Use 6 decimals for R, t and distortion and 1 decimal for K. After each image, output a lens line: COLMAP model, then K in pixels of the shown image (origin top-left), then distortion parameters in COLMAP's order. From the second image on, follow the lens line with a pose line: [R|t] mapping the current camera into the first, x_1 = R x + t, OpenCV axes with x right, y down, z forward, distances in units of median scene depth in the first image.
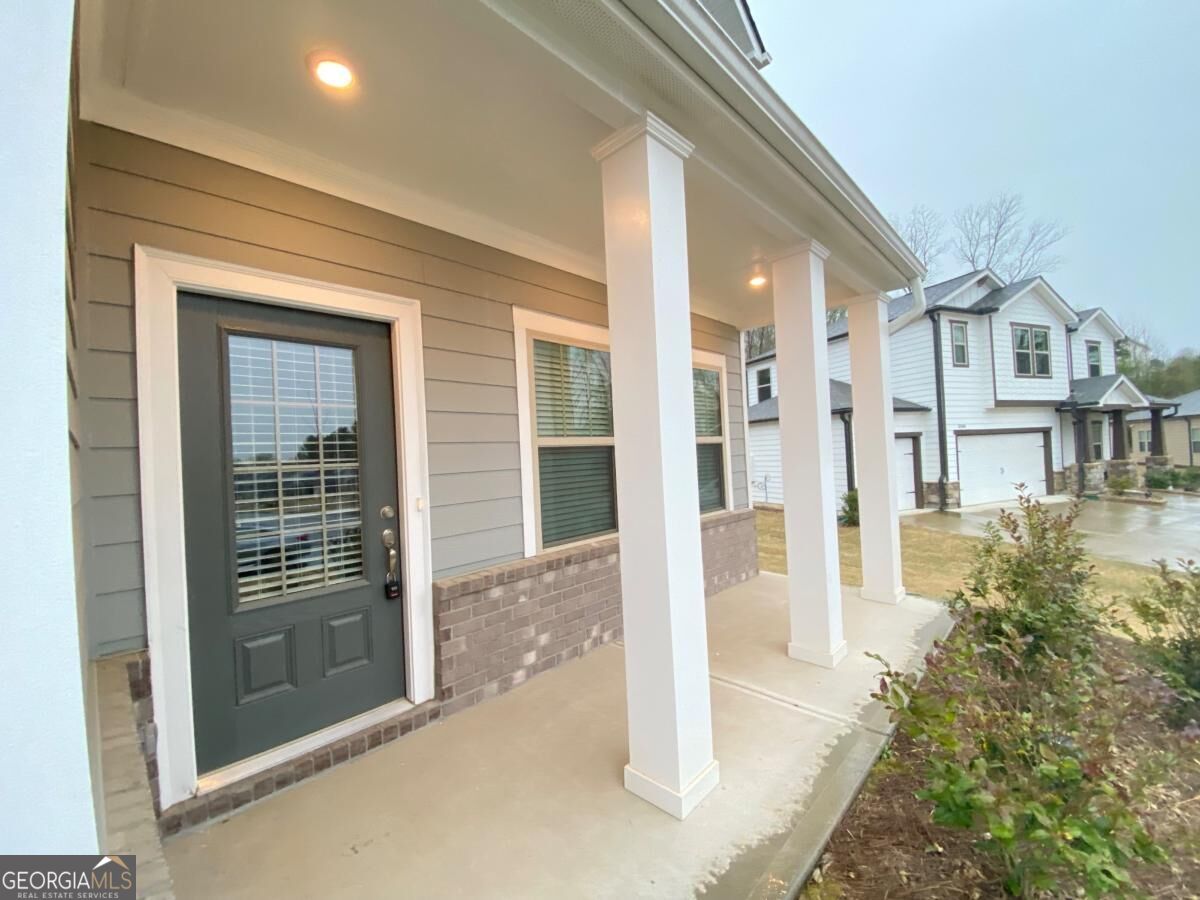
lens RADIAL K [[500.9, 0, 602.2], [0, 500.9, 450.1], [0, 0, 1]] dist [-0.001610, -0.009496]
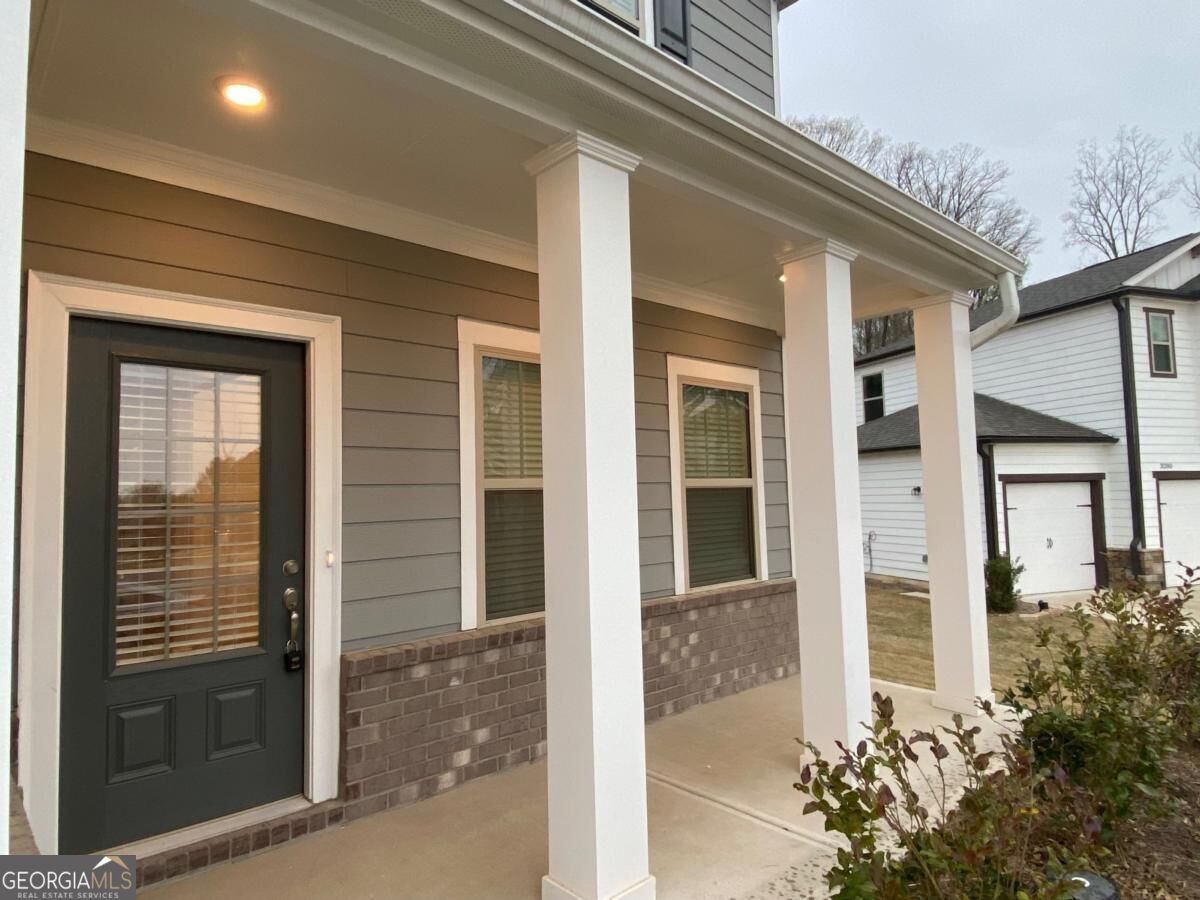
lens RADIAL K [[751.6, 0, 602.7], [0, 751.6, 444.9], [0, 0, 1]] dist [0.006675, -0.016634]
pose [[0.998064, 0.017372, -0.059718, 0.145066], [-0.020732, 0.998209, -0.056121, -0.018251], [0.058636, 0.057251, 0.996636, -0.210302]]
